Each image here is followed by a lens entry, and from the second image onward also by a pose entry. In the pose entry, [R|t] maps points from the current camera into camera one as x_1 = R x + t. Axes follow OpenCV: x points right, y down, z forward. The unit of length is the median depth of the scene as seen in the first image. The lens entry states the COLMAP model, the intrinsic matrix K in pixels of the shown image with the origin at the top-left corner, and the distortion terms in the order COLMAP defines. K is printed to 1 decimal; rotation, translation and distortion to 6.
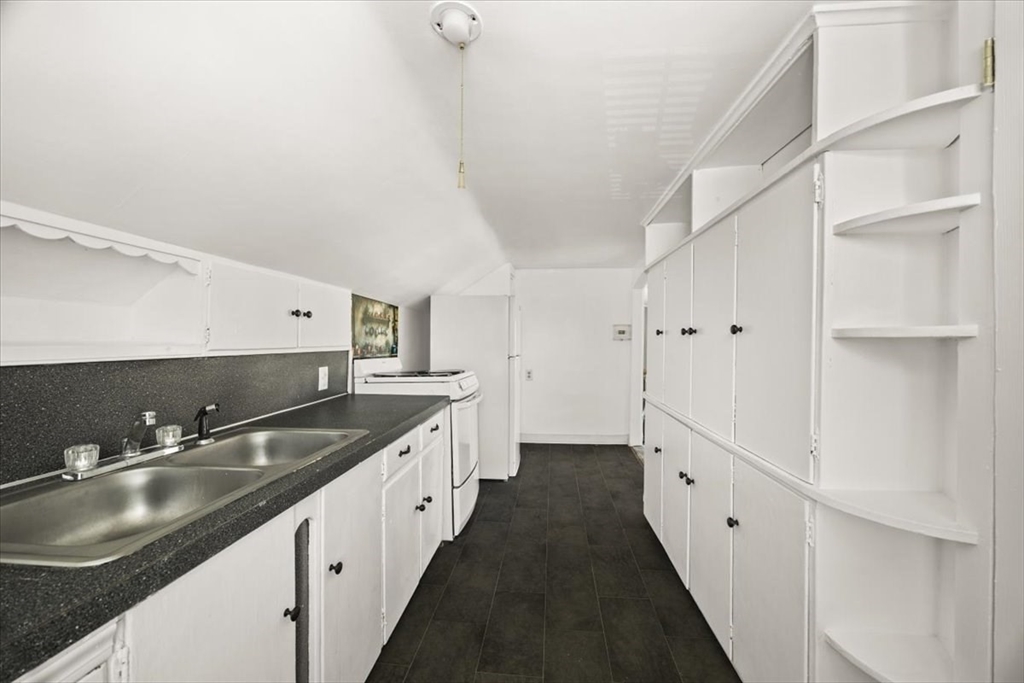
lens RADIAL K [[399.7, 0, 520.7], [0, 399.7, 341.9], [0, 0, 1]] dist [0.000753, 0.000561]
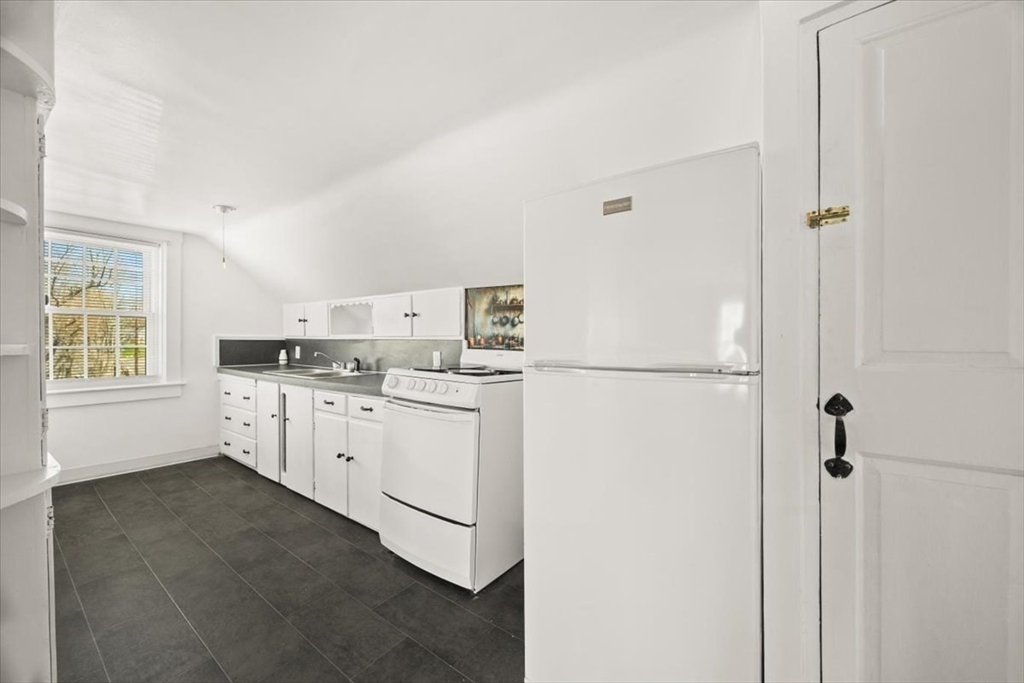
lens RADIAL K [[393.0, 0, 511.3], [0, 393.0, 338.6], [0, 0, 1]] dist [0.000400, 0.000285]
pose [[-0.529255, -0.004487, -0.848451, 0.443739], [-0.004434, 0.999987, -0.002522, 0.019619], [0.848451, 0.002427, -0.529268, 1.717777]]
